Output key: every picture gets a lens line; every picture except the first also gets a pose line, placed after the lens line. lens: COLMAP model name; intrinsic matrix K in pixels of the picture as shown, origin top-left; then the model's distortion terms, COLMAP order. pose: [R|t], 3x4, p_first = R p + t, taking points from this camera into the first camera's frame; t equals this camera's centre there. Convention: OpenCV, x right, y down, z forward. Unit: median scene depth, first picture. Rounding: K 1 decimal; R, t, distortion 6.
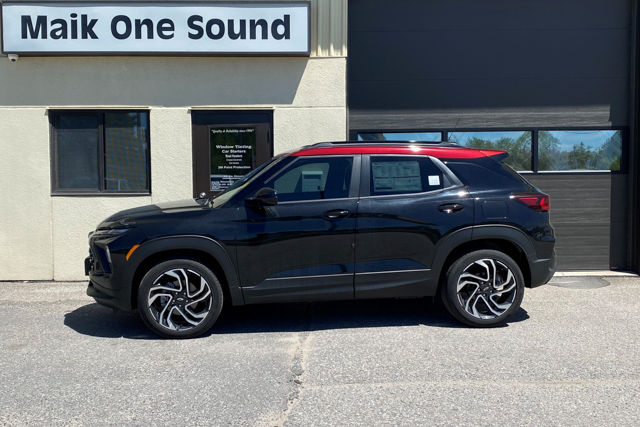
lens RADIAL K [[931.2, 0, 280.1], [0, 931.2, 212.4], [0, 0, 1]] dist [0.006880, -0.124501]
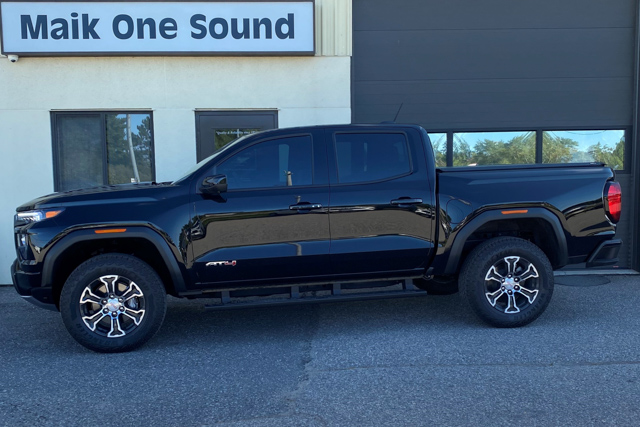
lens RADIAL K [[995.2, 0, 320.3], [0, 995.2, 274.0], [0, 0, 1]] dist [0.040564, -0.207693]
pose [[0.999222, -0.009717, 0.038212, -0.005131], [0.007619, 0.998476, 0.054663, 0.006942], [-0.038685, -0.054329, 0.997773, -0.082137]]
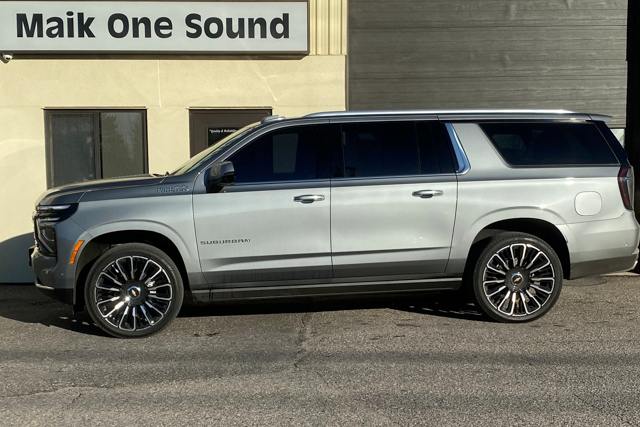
lens RADIAL K [[1258.3, 0, 321.3], [0, 1258.3, 215.1], [0, 0, 1]] dist [0.058852, 0.100557]
pose [[0.998871, -0.003739, 0.047348, -0.021227], [0.004168, 0.999951, -0.008958, 0.016329], [-0.047312, 0.009145, 0.998838, -0.378606]]
